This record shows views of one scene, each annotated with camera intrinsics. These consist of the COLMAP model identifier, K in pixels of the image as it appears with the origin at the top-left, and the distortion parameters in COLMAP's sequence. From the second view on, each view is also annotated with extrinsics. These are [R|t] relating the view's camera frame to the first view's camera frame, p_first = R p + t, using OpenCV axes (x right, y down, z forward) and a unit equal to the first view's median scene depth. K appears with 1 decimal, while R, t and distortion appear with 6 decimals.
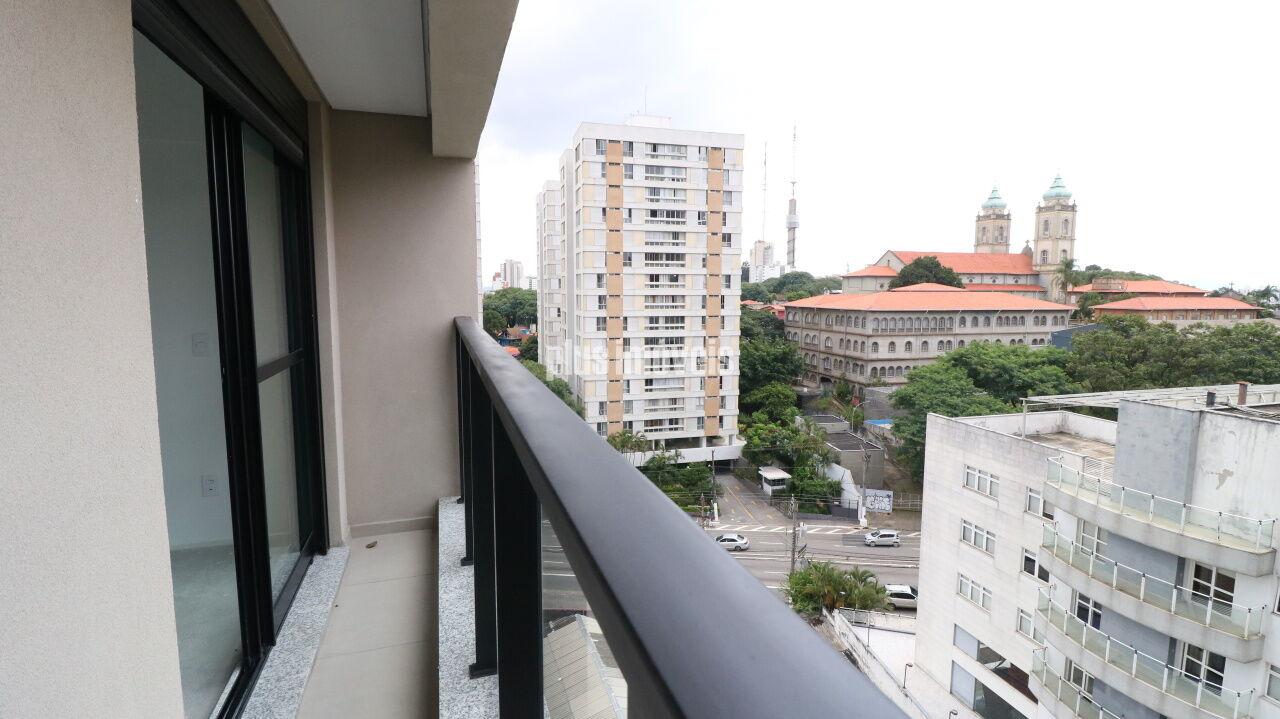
lens RADIAL K [[592.8, 0, 641.2], [0, 592.8, 349.5], [0, 0, 1]] dist [0.000928, -0.014200]
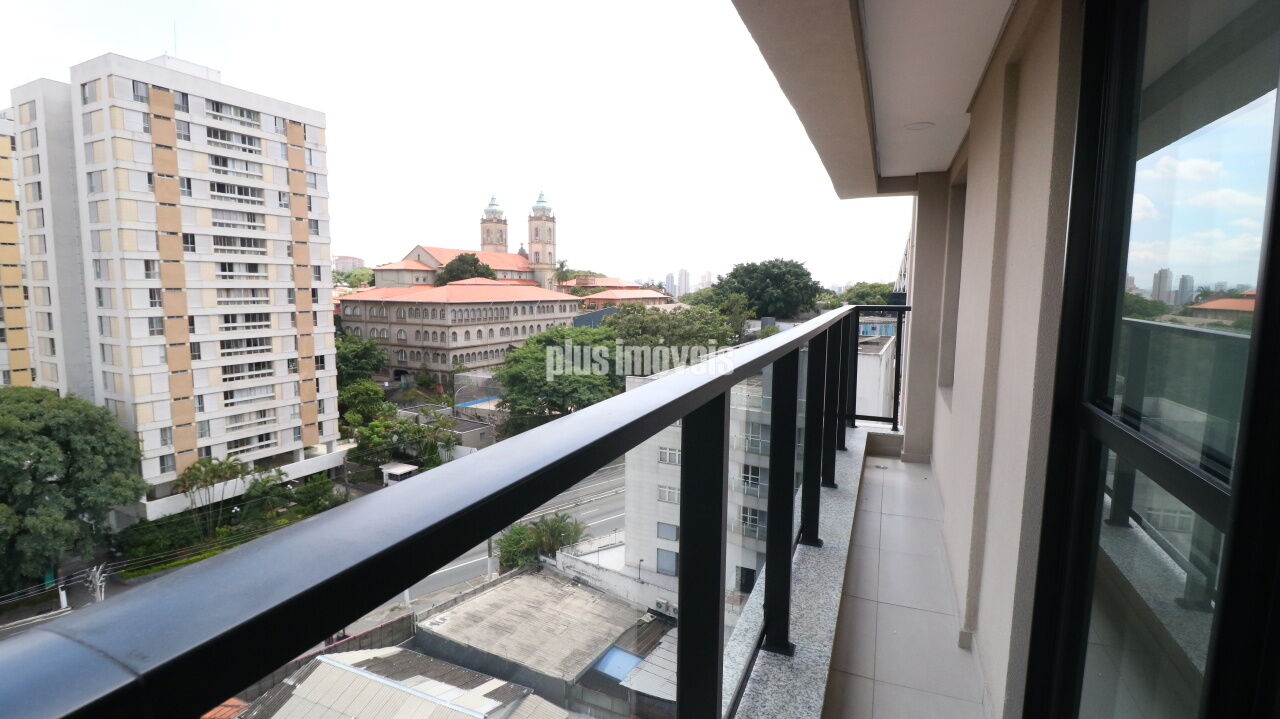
lens RADIAL K [[592.8, 0, 641.2], [0, 592.8, 349.5], [0, 0, 1]] dist [0.000928, -0.014200]
pose [[0.658306, -0.075418, 0.748962, -0.218055], [0.066157, 0.996915, 0.042237, -0.003913], [-0.749837, 0.021744, 0.661265, 0.034511]]
